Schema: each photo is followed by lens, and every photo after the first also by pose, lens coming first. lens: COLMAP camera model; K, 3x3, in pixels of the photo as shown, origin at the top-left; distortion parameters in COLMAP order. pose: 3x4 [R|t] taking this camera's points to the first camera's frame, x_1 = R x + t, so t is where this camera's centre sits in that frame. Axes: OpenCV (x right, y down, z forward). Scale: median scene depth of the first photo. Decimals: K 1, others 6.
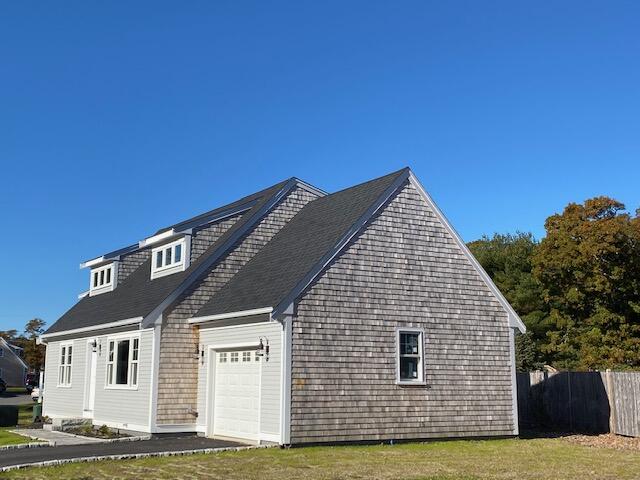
lens RADIAL K [[828.3, 0, 320.0], [0, 828.3, 240.0], [0, 0, 1]] dist [0.032142, -0.038692]
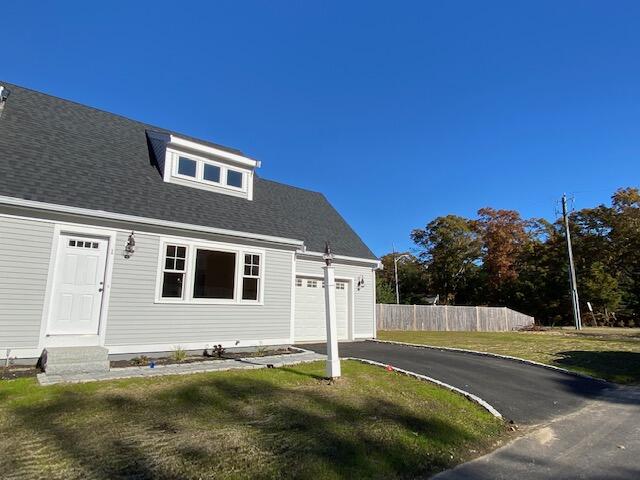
lens RADIAL K [[381.4, 0, 320.0], [0, 381.4, 240.0], [0, 0, 1]] dist [0.045866, -0.061117]
pose [[-0.121391, 0.181036, 0.975956, -0.693503], [-0.175885, 0.963745, -0.200648, 0.183041], [-0.976897, -0.196013, -0.085149, 0.980365]]
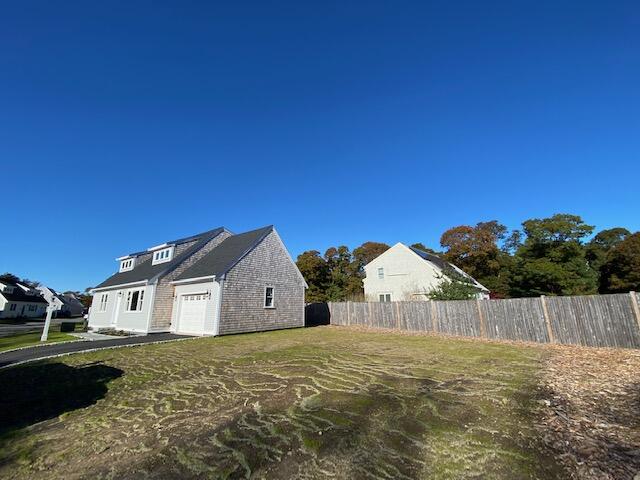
lens RADIAL K [[256.6, 0, 332.8], [0, 256.6, 239.0], [0, 0, 1]] dist [-0.037377, 0.000019]
pose [[0.904948, 0.083602, 0.417228, -0.053146], [-0.041703, 0.993214, -0.108564, 0.034701], [-0.423473, 0.080845, 0.902294, 0.165481]]
